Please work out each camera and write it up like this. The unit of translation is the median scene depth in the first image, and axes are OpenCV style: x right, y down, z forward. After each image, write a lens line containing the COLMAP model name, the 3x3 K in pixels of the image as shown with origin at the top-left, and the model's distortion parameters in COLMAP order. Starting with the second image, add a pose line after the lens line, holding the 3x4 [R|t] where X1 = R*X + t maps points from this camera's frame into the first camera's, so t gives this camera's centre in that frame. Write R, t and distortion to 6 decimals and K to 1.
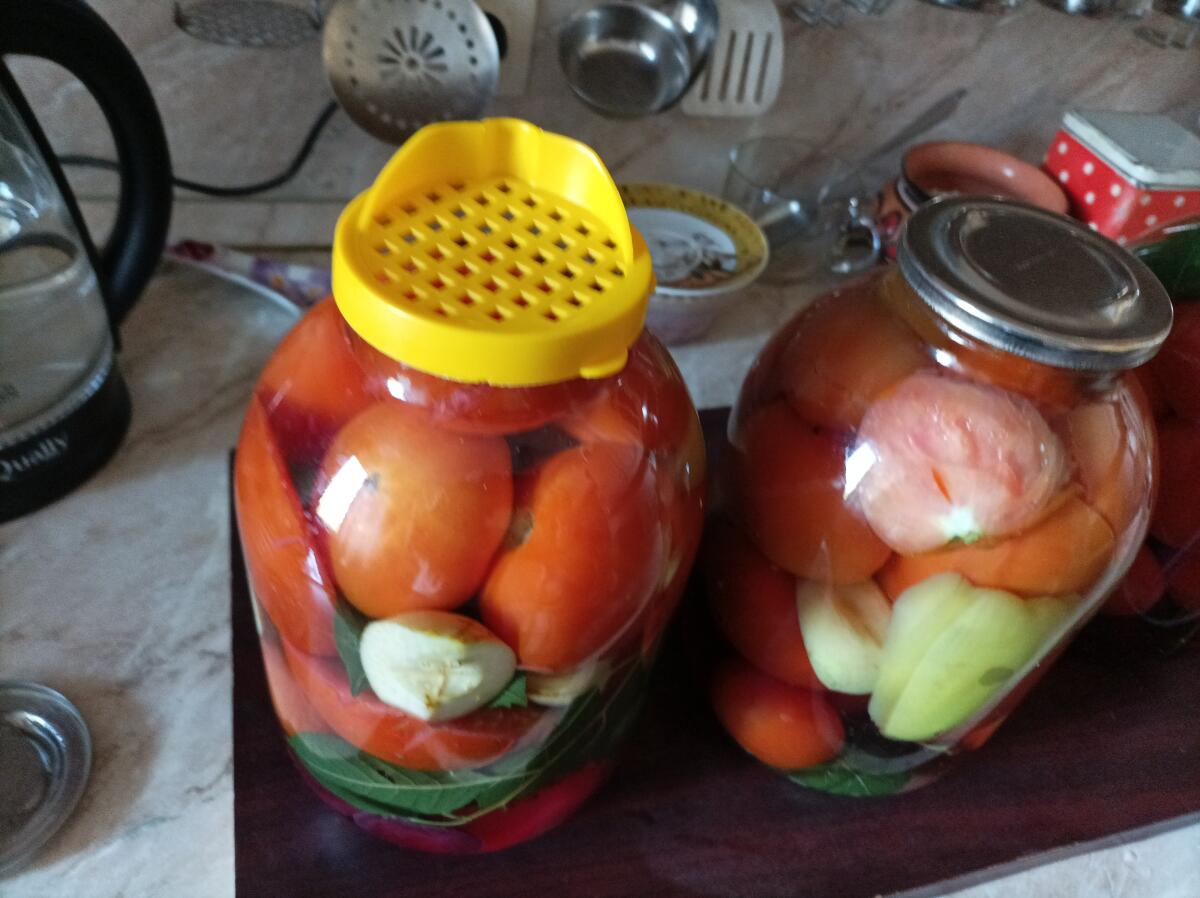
lens RADIAL K [[893.7, 0, 600.0], [0, 893.7, 449.0], [0, 0, 1]] dist [-0.006558, 0.005309]
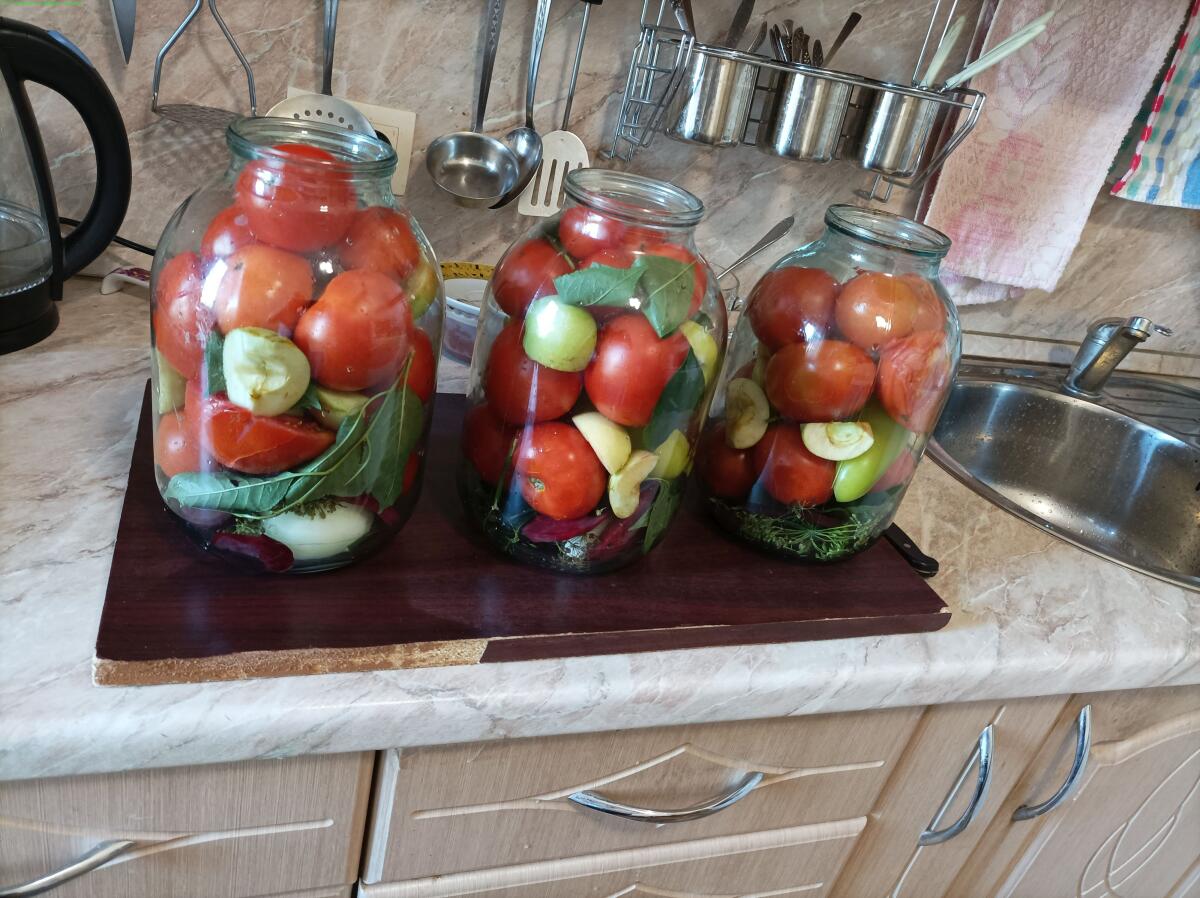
lens RADIAL K [[883.2, 0, 596.7], [0, 883.2, 437.5], [0, 0, 1]] dist [0.035689, -0.002853]
pose [[0.997084, 0.042890, 0.063120, 0.160648], [-0.026105, 0.968919, -0.245999, 0.344752], [-0.071709, 0.243634, 0.967213, -0.298576]]
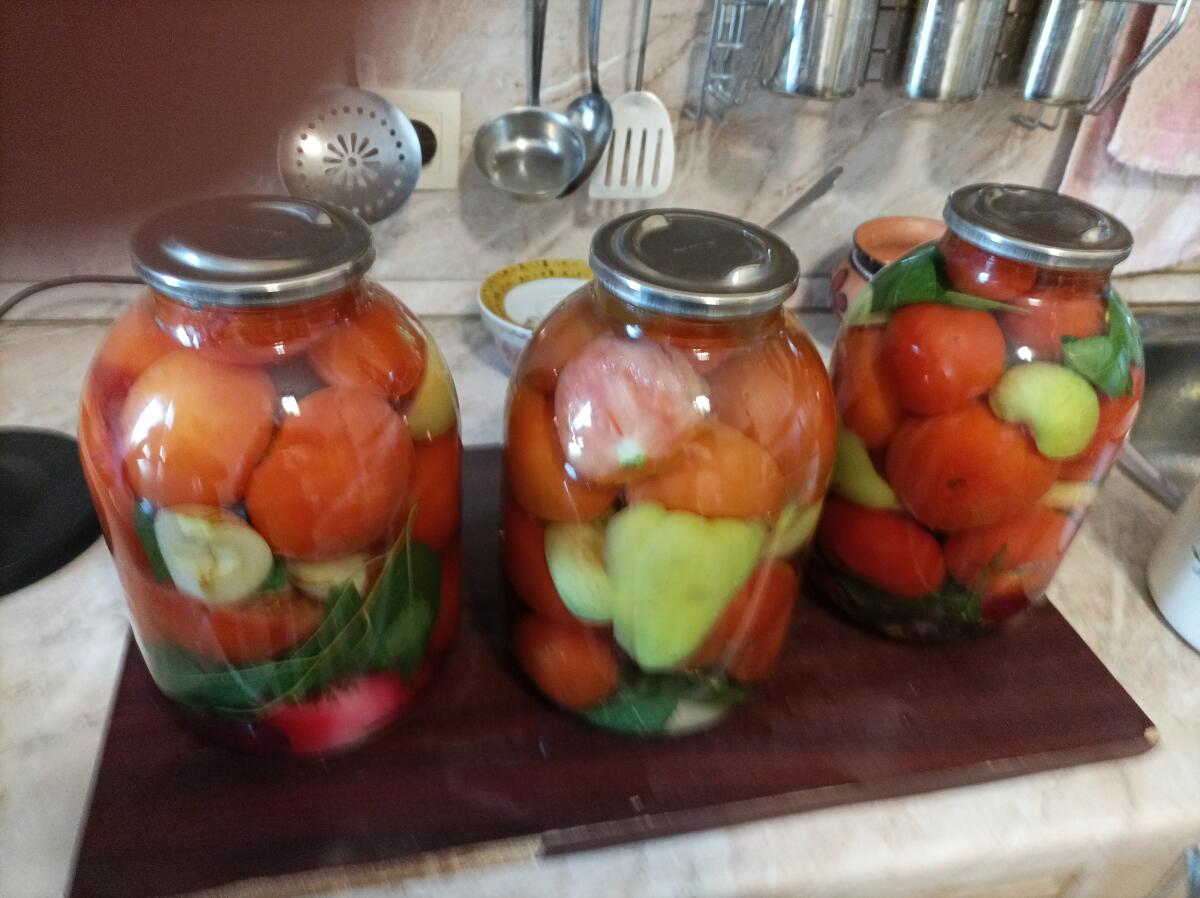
lens RADIAL K [[893.7, 0, 600.0], [0, 893.7, 449.0], [0, 0, 1]] dist [-0.006558, 0.005309]
pose [[0.996524, -0.012182, -0.082406, 0.224116], [0.000913, 0.990788, -0.135422, 0.121648], [0.083296, 0.134876, 0.987355, -0.120446]]
